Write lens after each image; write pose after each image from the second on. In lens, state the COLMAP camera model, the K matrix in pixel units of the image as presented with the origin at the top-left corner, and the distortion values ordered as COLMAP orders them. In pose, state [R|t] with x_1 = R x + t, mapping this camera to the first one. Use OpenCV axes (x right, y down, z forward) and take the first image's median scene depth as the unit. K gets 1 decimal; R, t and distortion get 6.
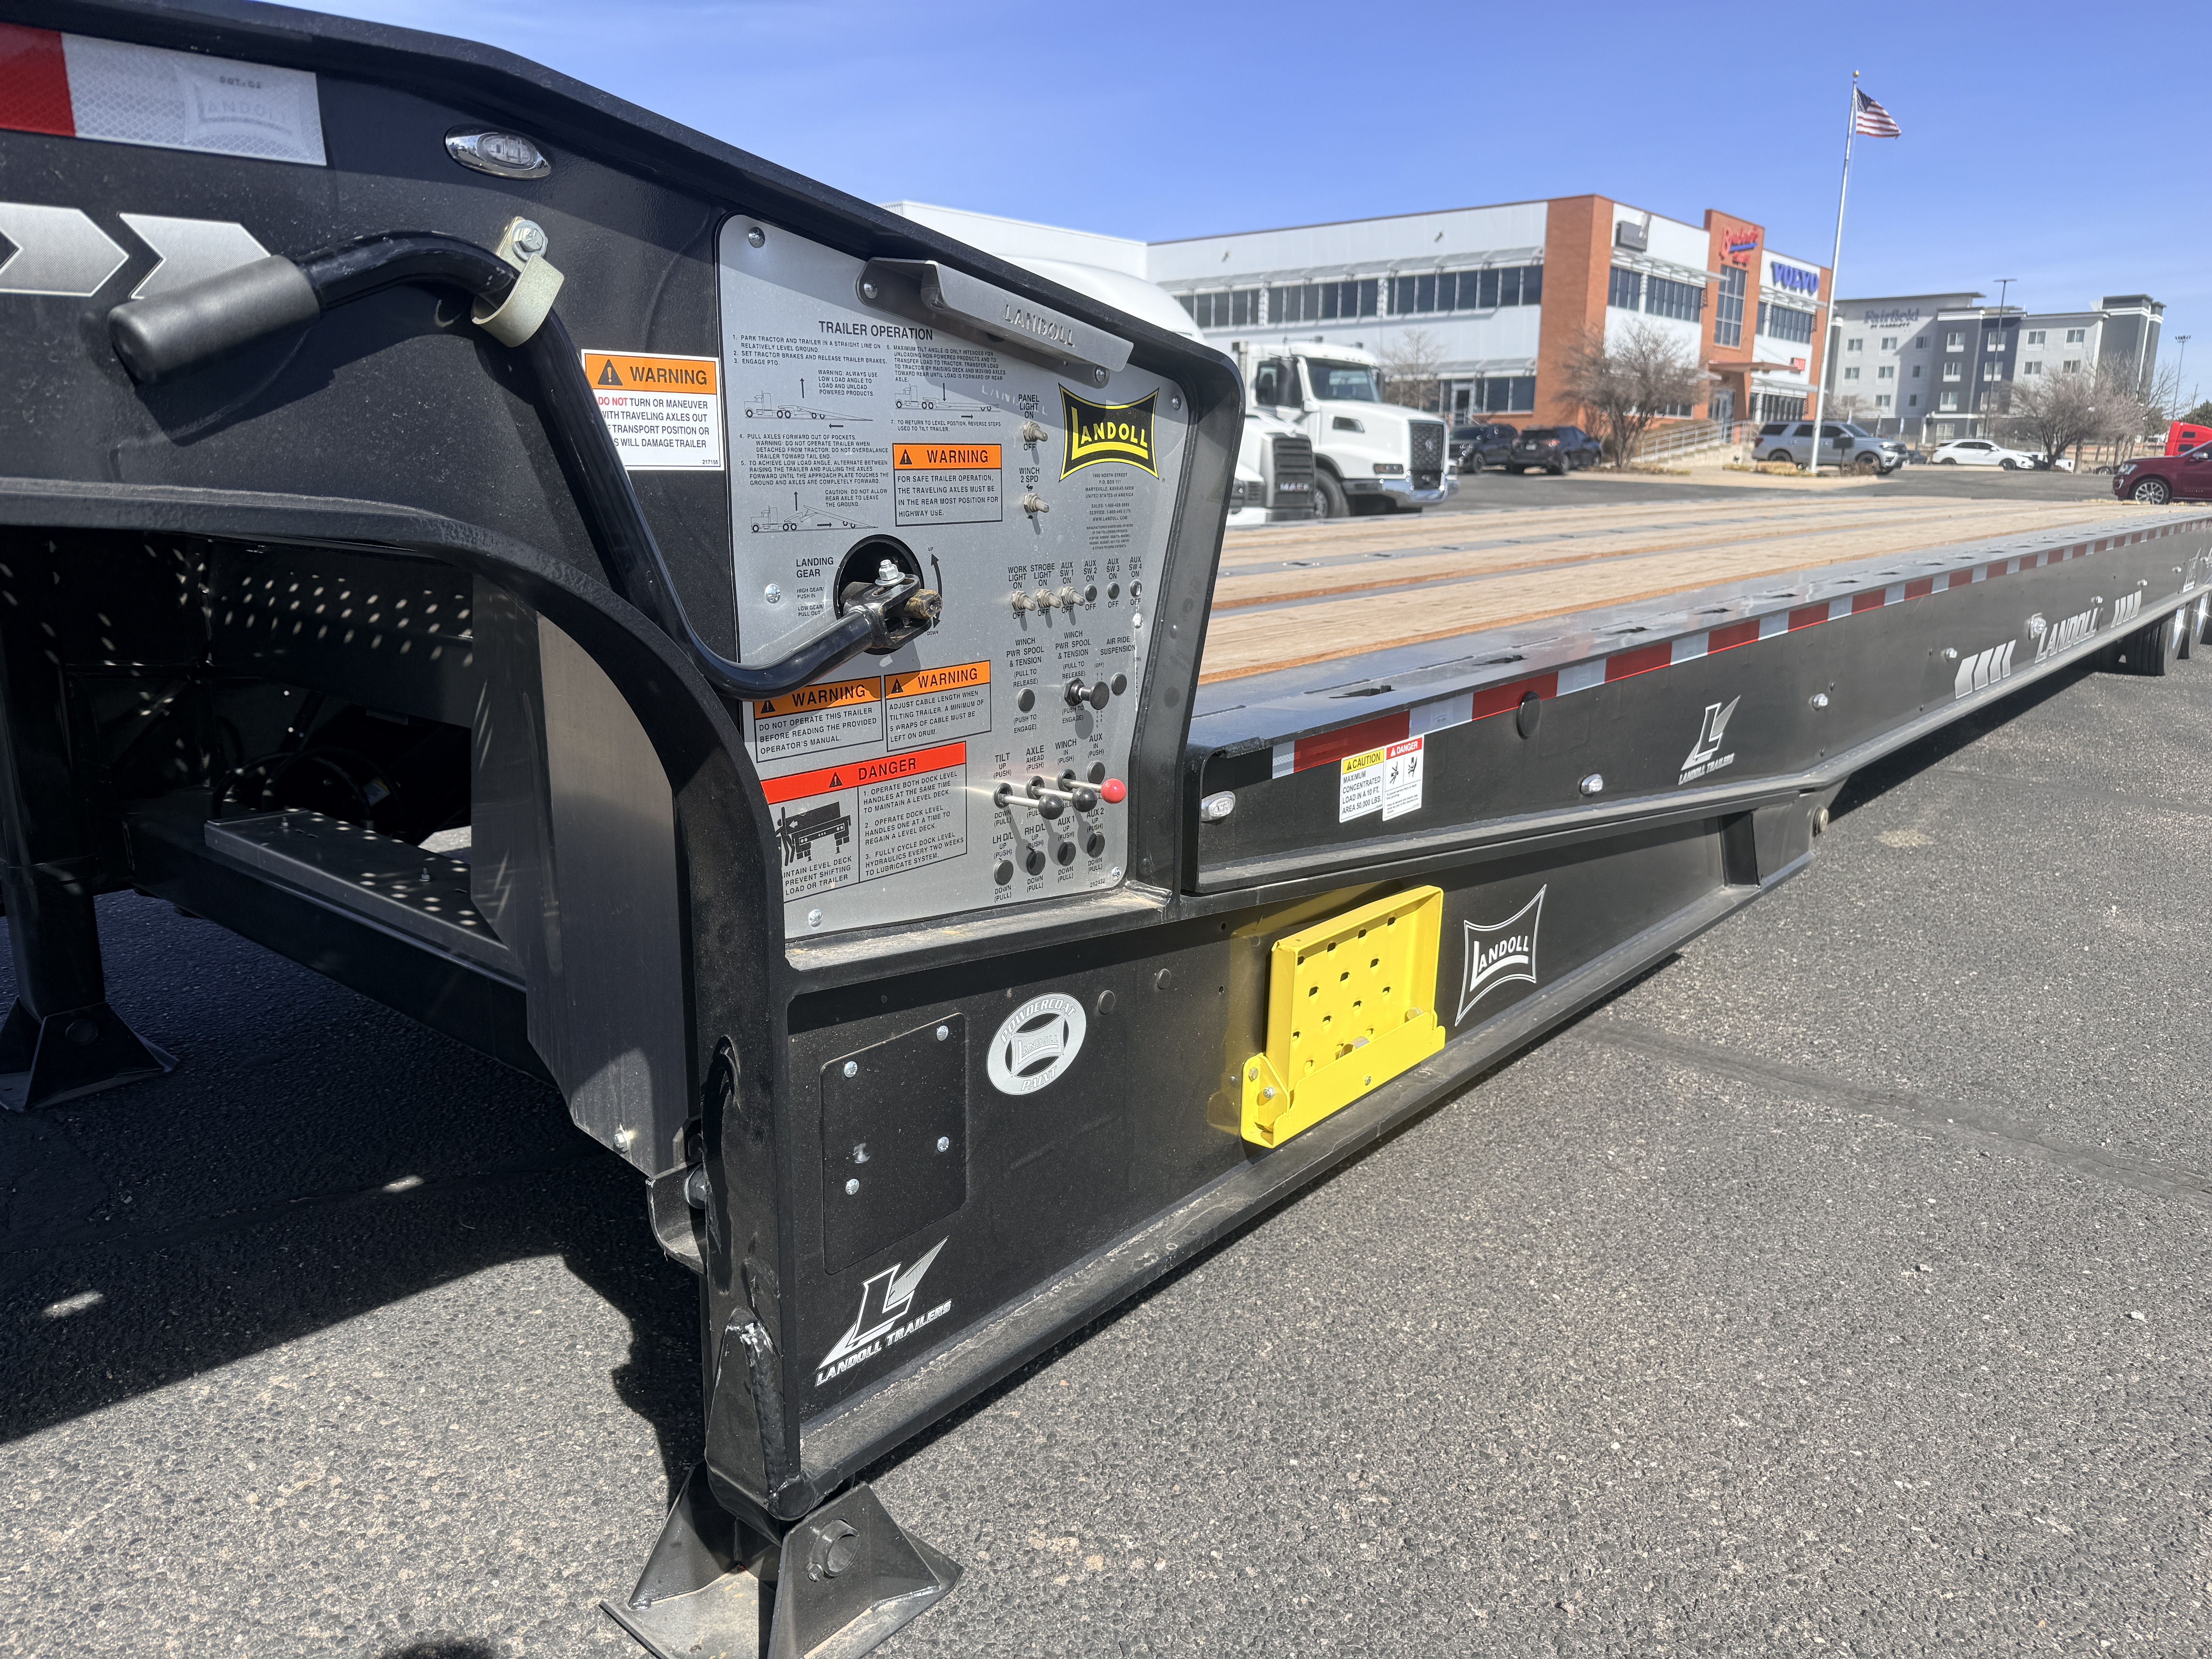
lens RADIAL K [[1519.5, 0, 1106.0], [0, 1519.5, 829.5], [0, 0, 1]] dist [0.117730, -0.170431]
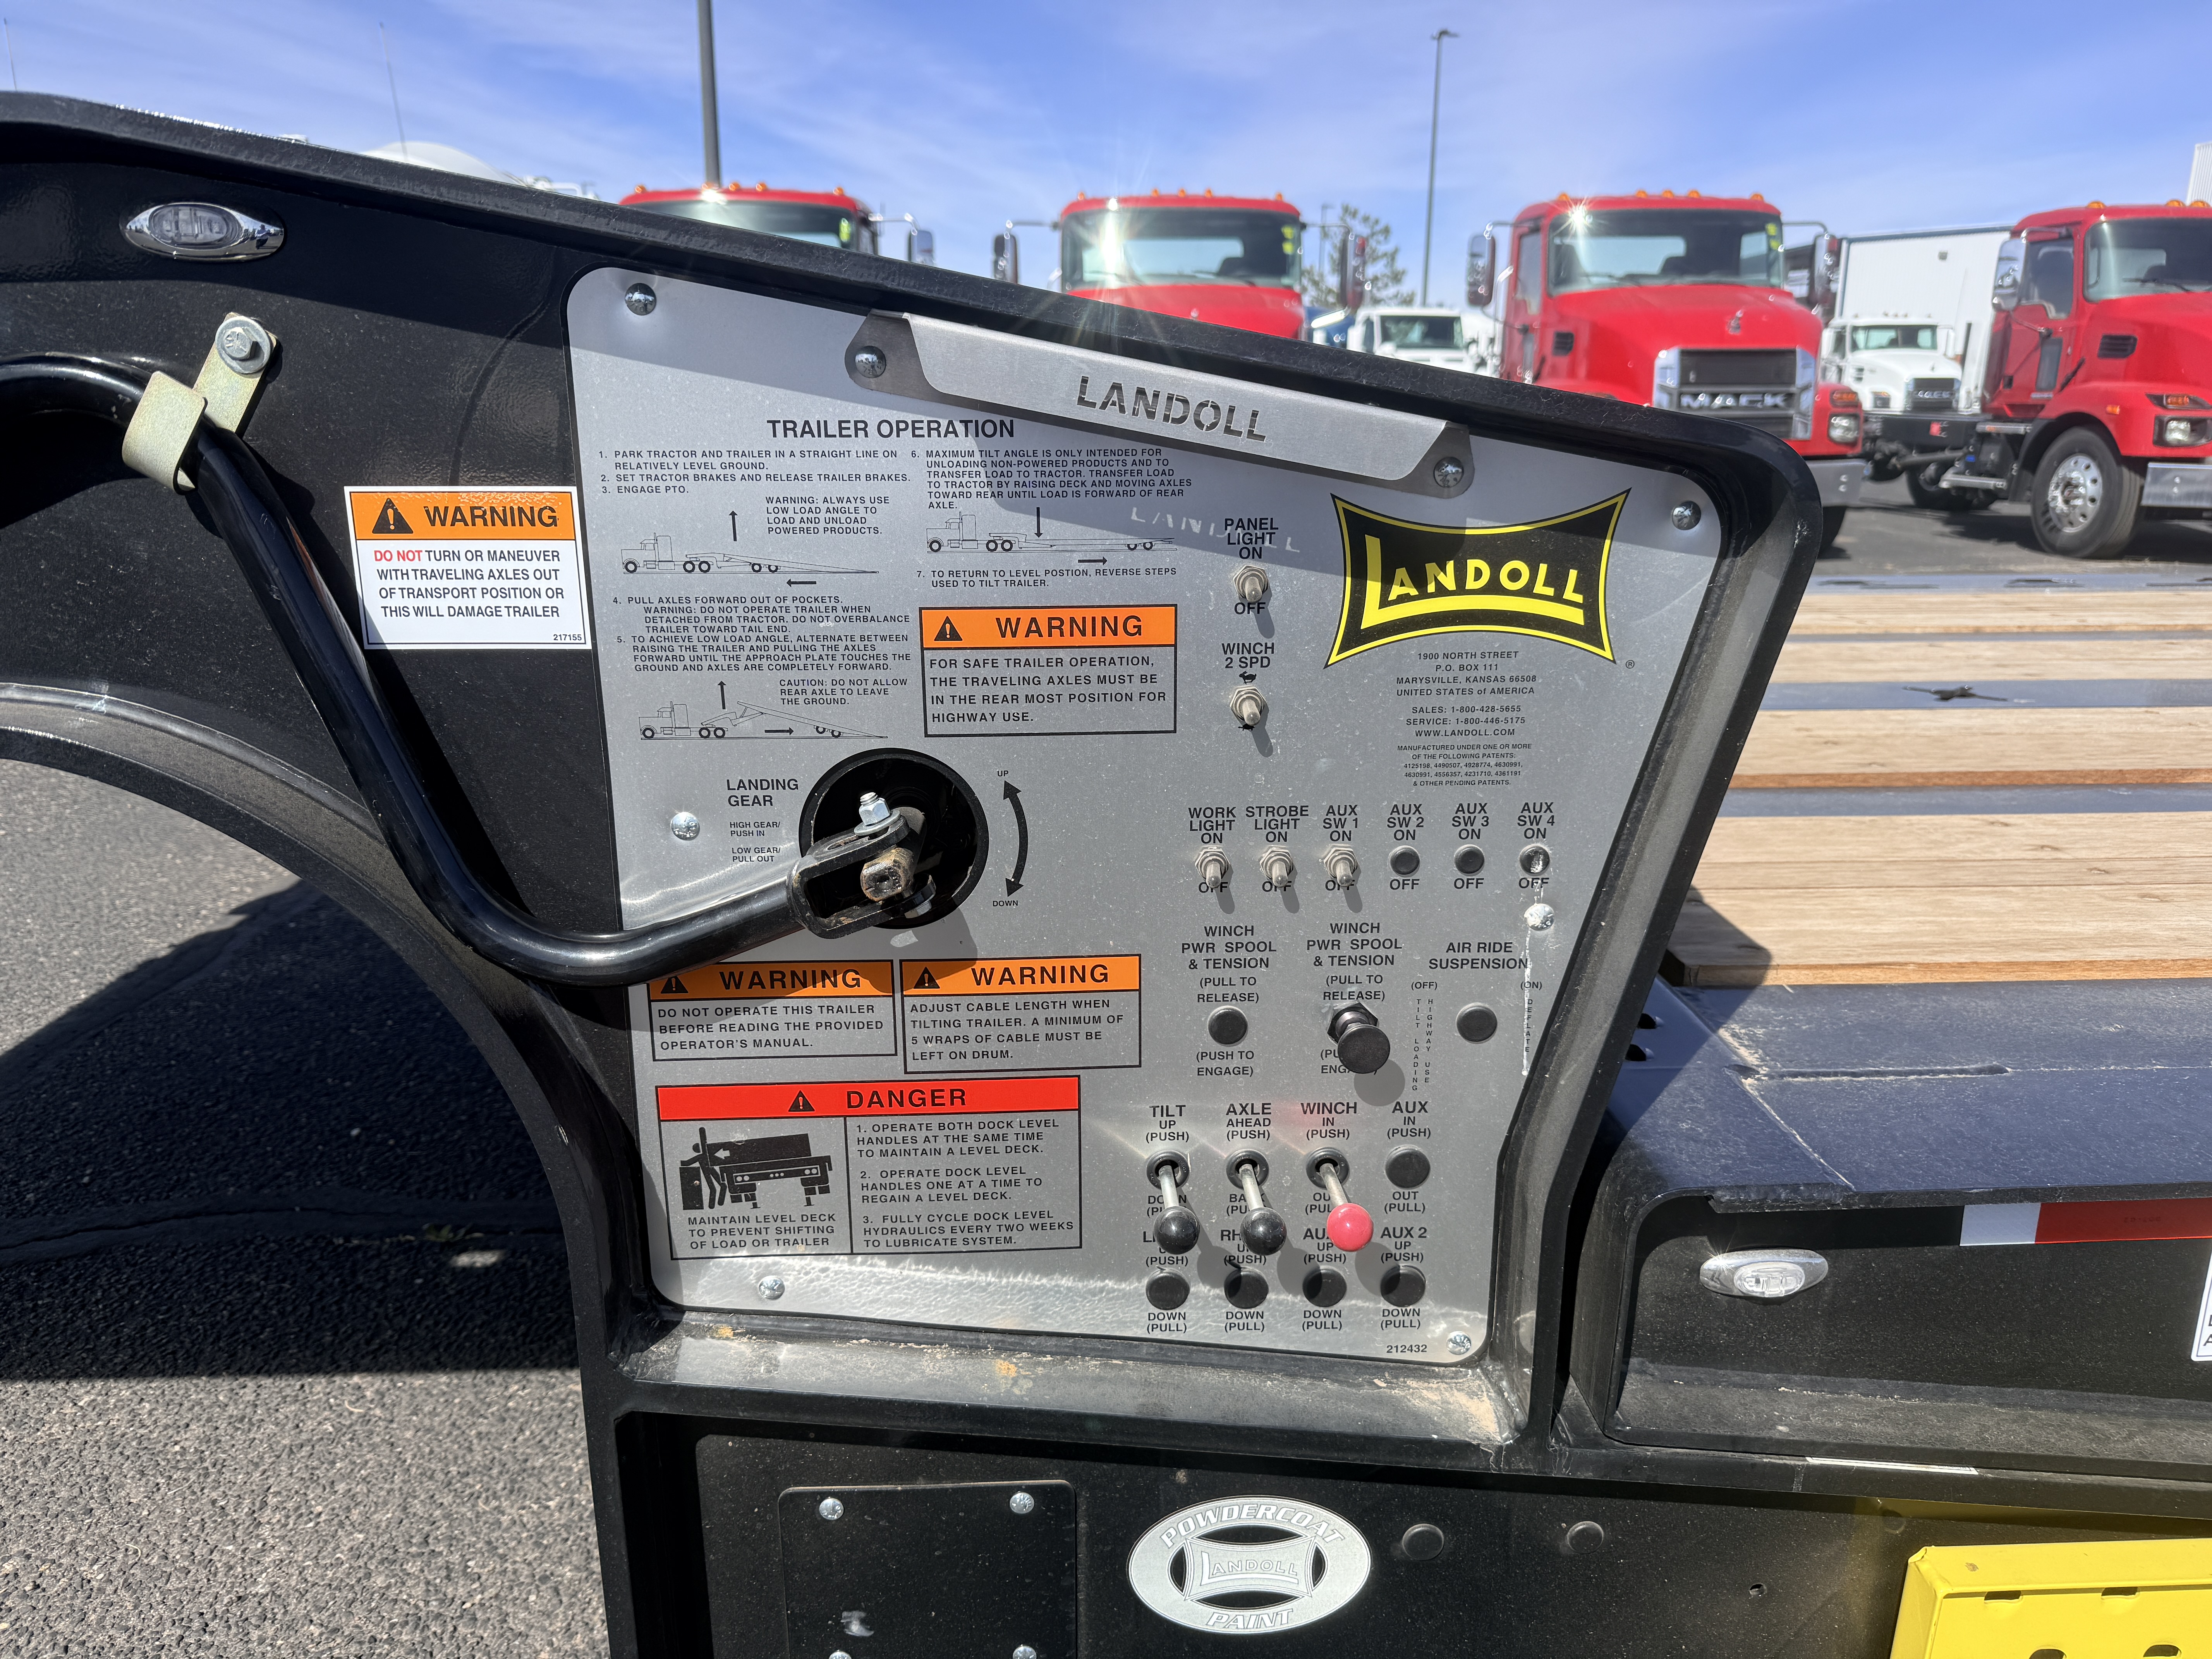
lens RADIAL K [[1519.5, 0, 1106.0], [0, 1519.5, 829.5], [0, 0, 1]] dist [0.117730, -0.170431]
pose [[0.675012, 0.188917, -0.713211, 0.357621], [-0.173123, 0.980230, 0.095795, -0.231953], [0.717208, 0.058811, 0.694373, 0.622665]]
